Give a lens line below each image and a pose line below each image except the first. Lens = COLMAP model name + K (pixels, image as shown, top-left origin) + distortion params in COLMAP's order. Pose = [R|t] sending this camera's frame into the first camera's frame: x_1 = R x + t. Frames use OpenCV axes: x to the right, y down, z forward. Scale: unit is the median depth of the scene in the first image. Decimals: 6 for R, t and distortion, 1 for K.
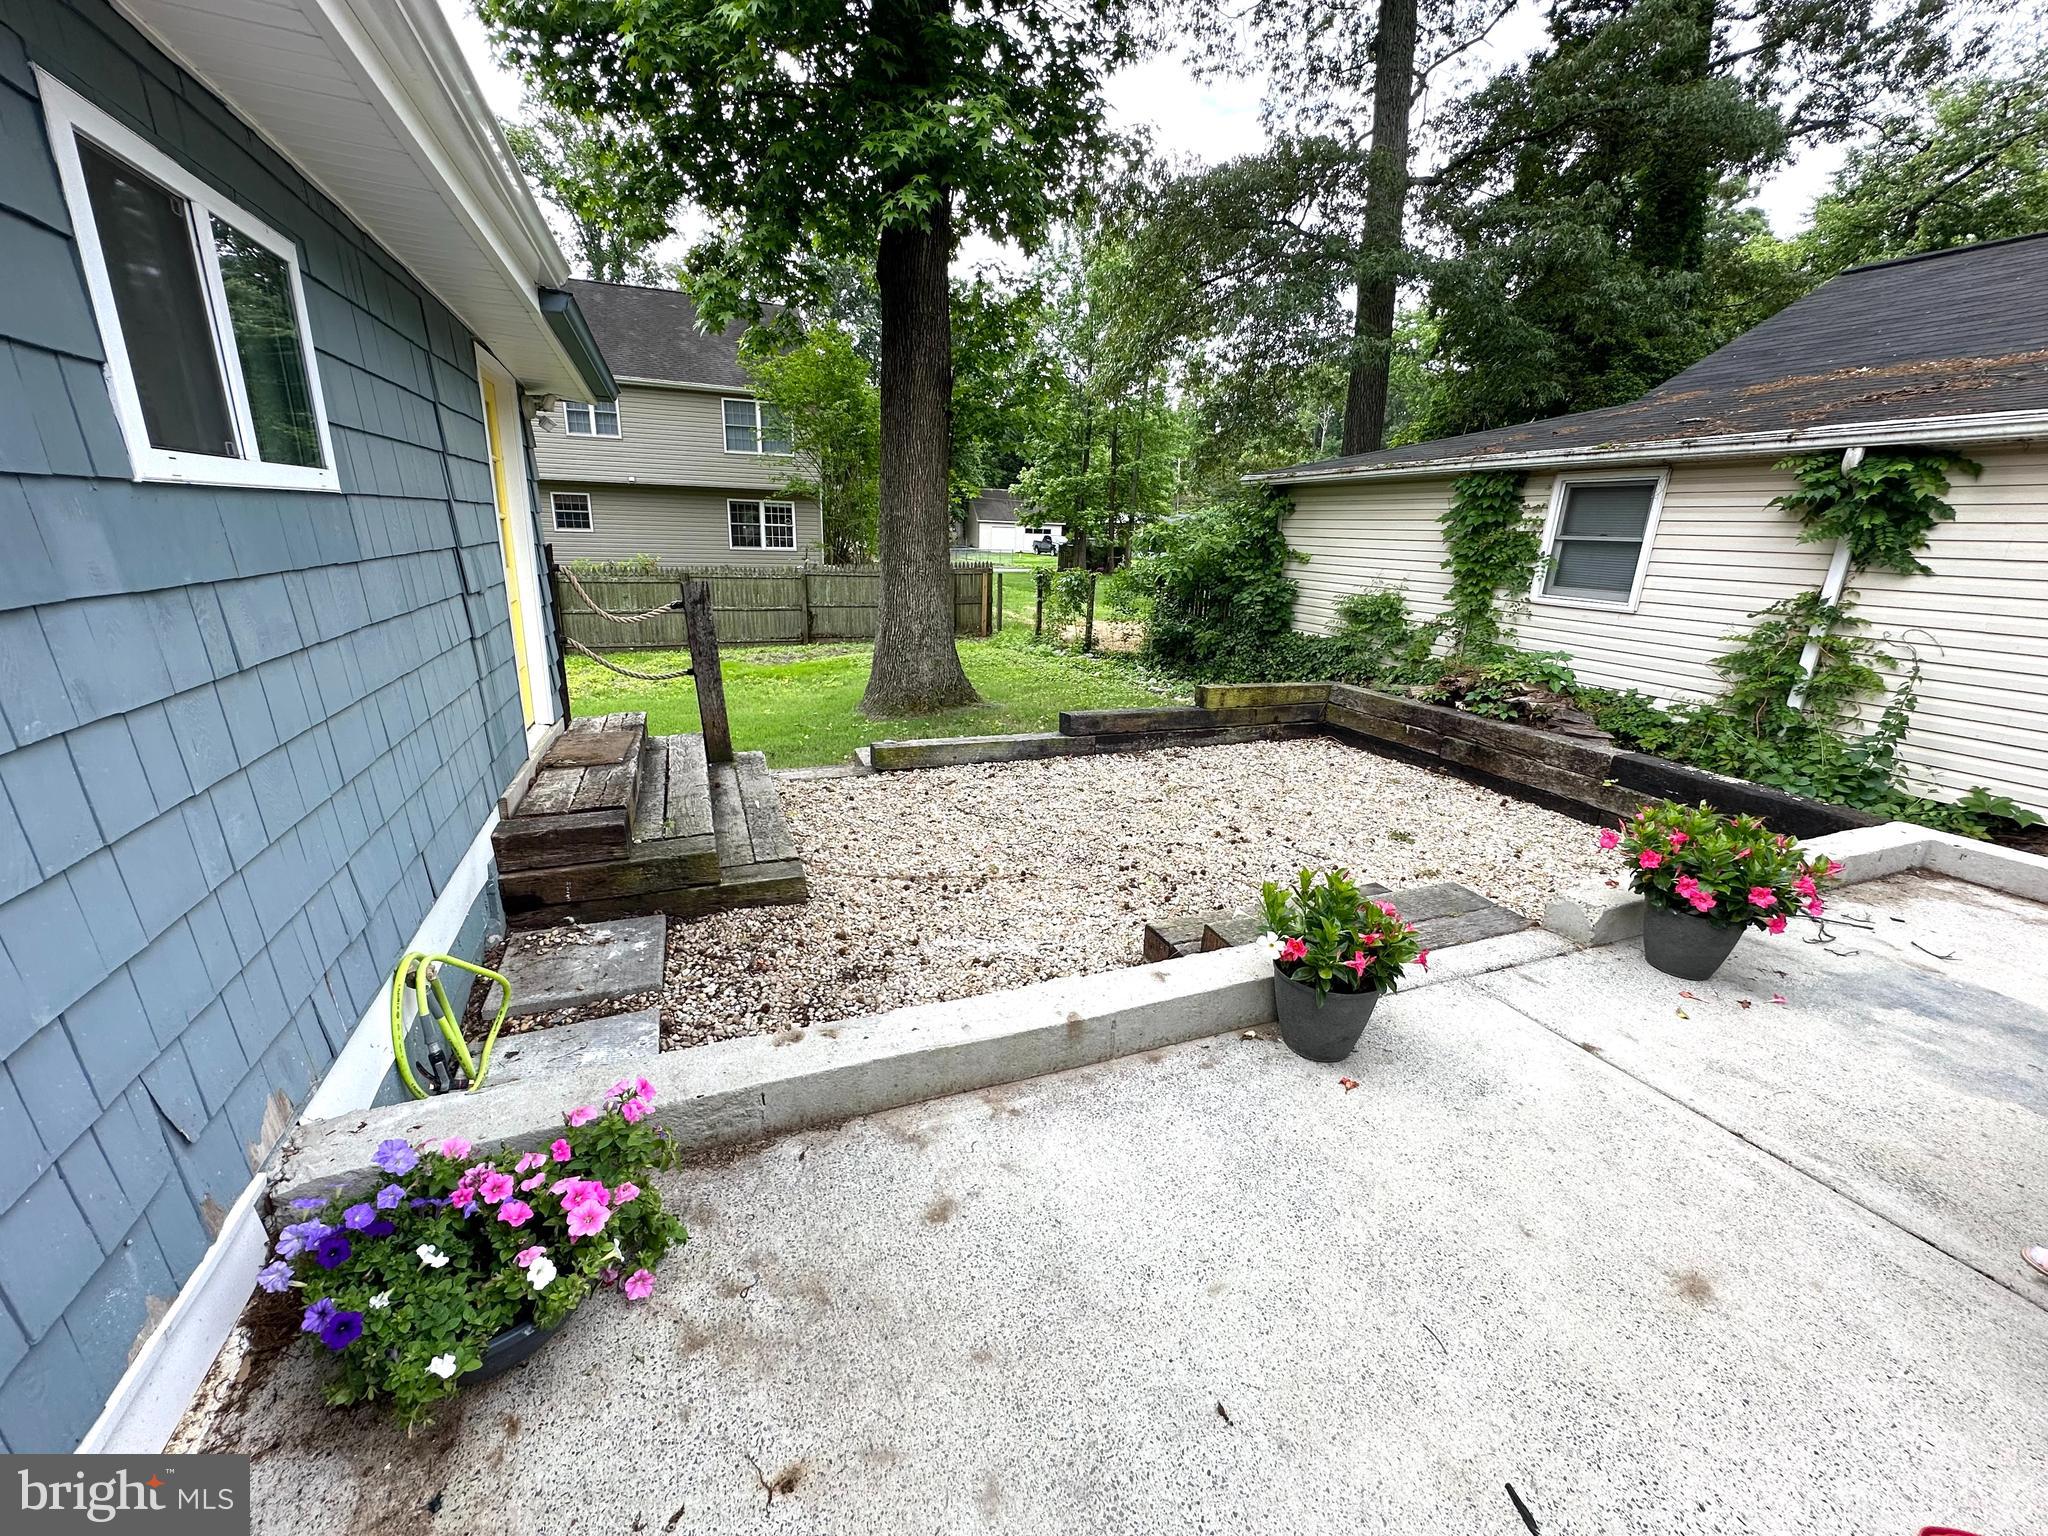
lens RADIAL K [[816.0, 0, 1022.8], [0, 816.0, 770.8], [0, 0, 1]] dist [-0.004274, 0.000996]
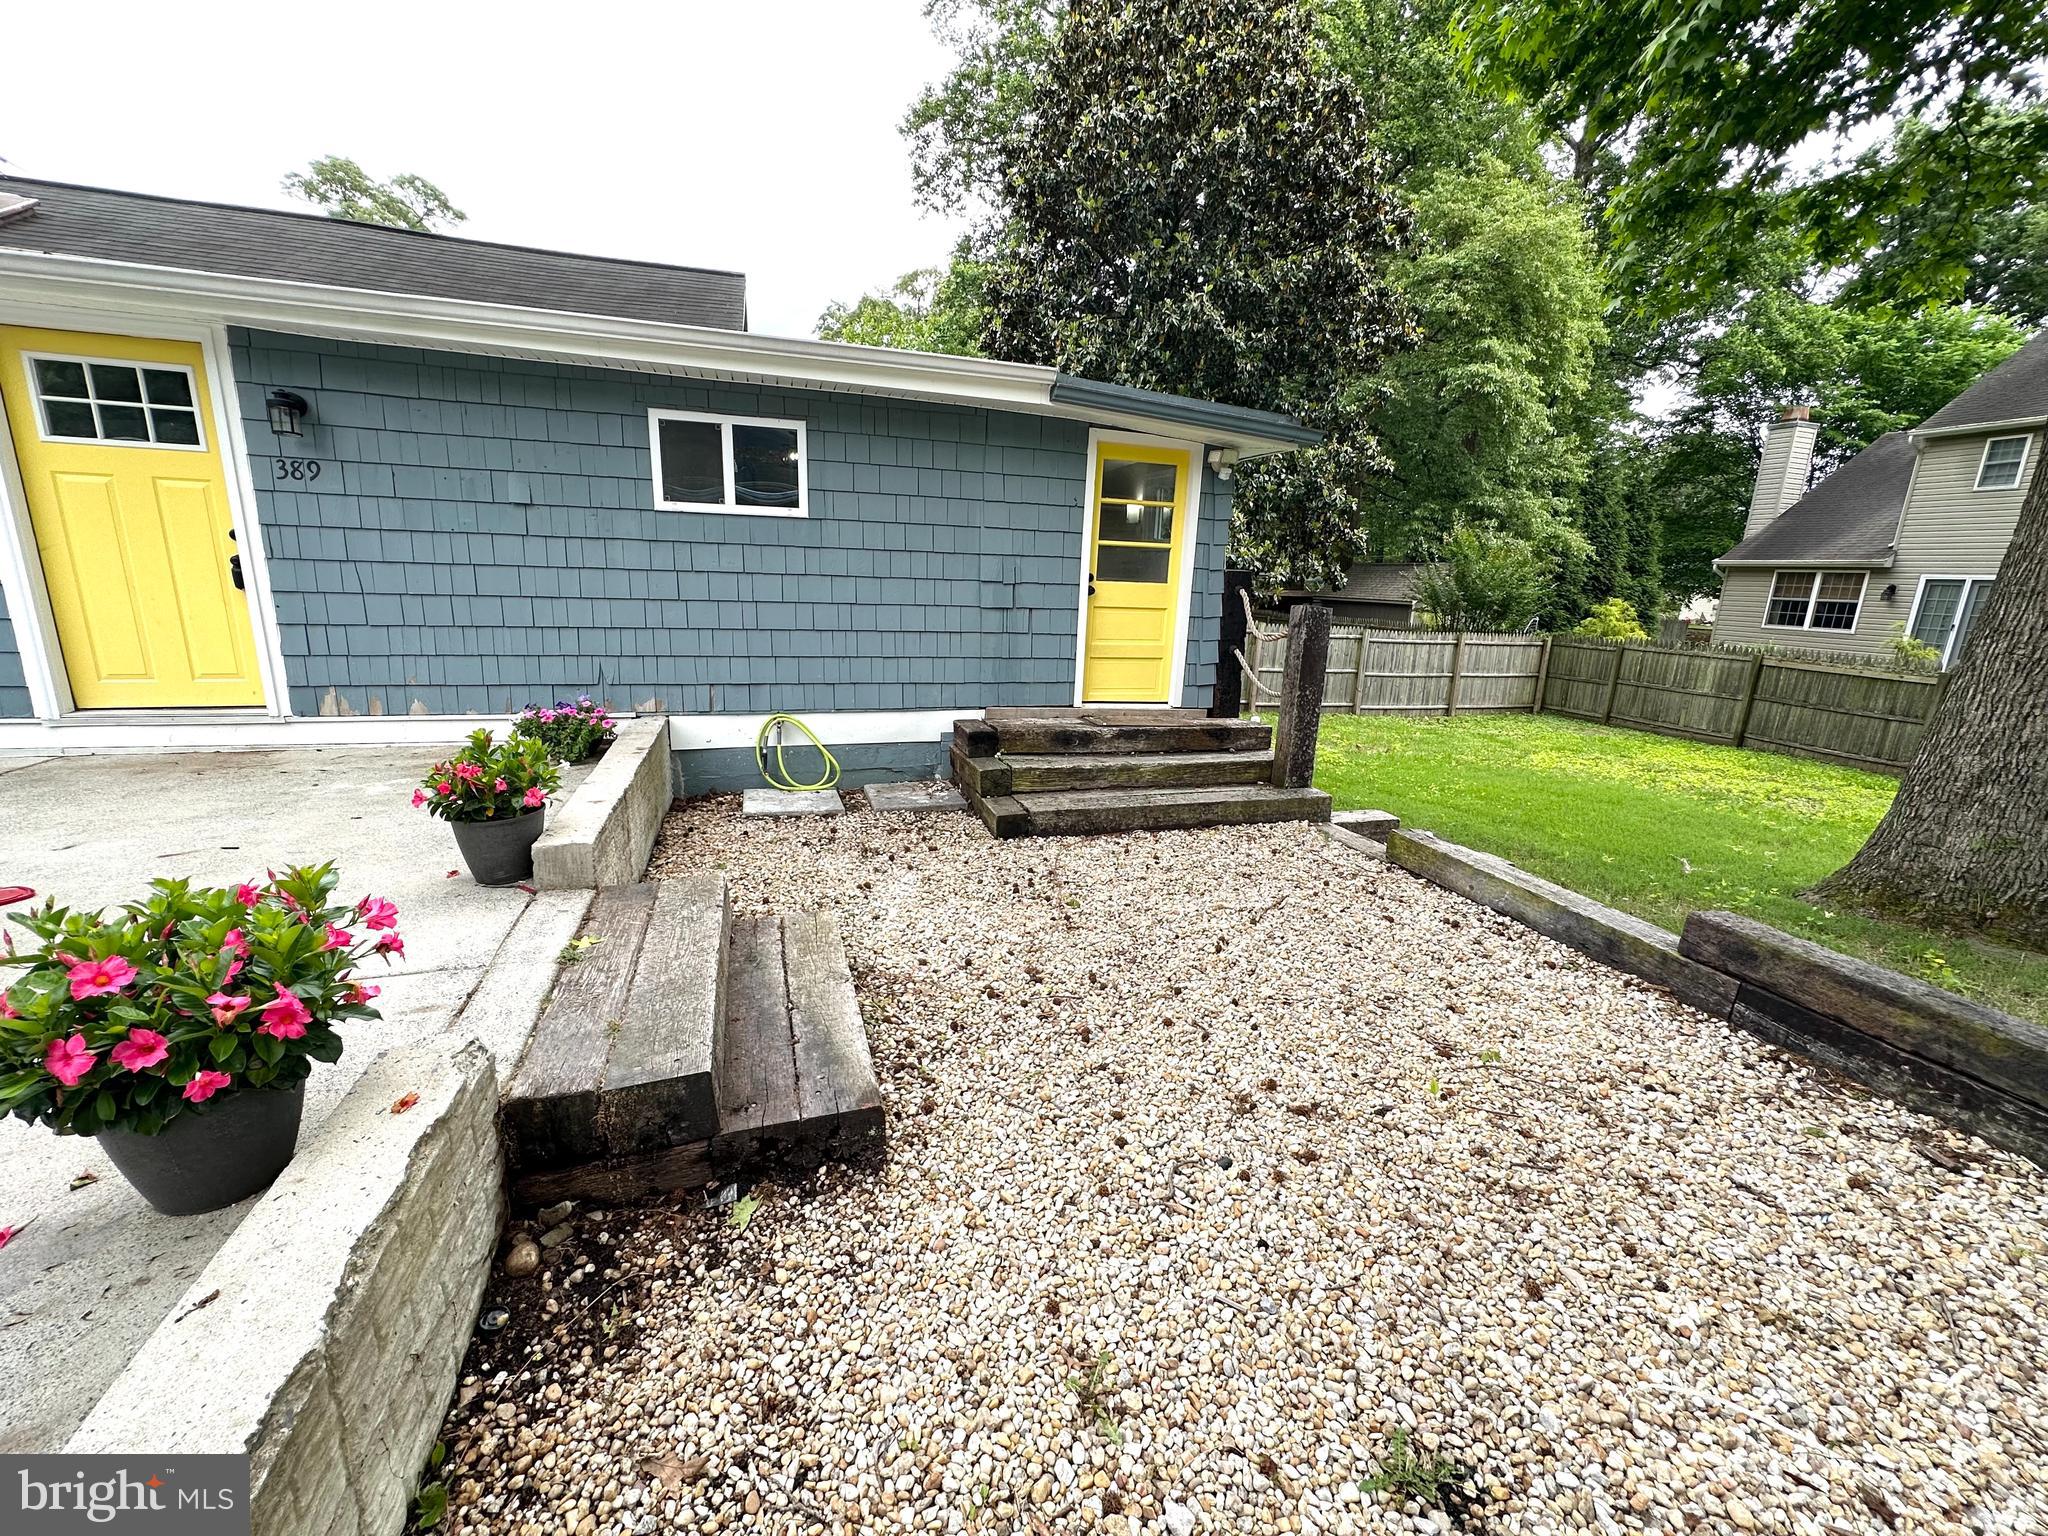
lens RADIAL K [[816.0, 0, 1022.5], [0, 816.0, 768.2], [0, 0, 1]] dist [-0.004274, 0.000996]
pose [[-0.071157, 0.196187, -0.977981, 0.551857], [-0.321154, 0.923750, 0.208675, -0.123352], [0.944350, 0.328931, -0.002725, 0.626076]]
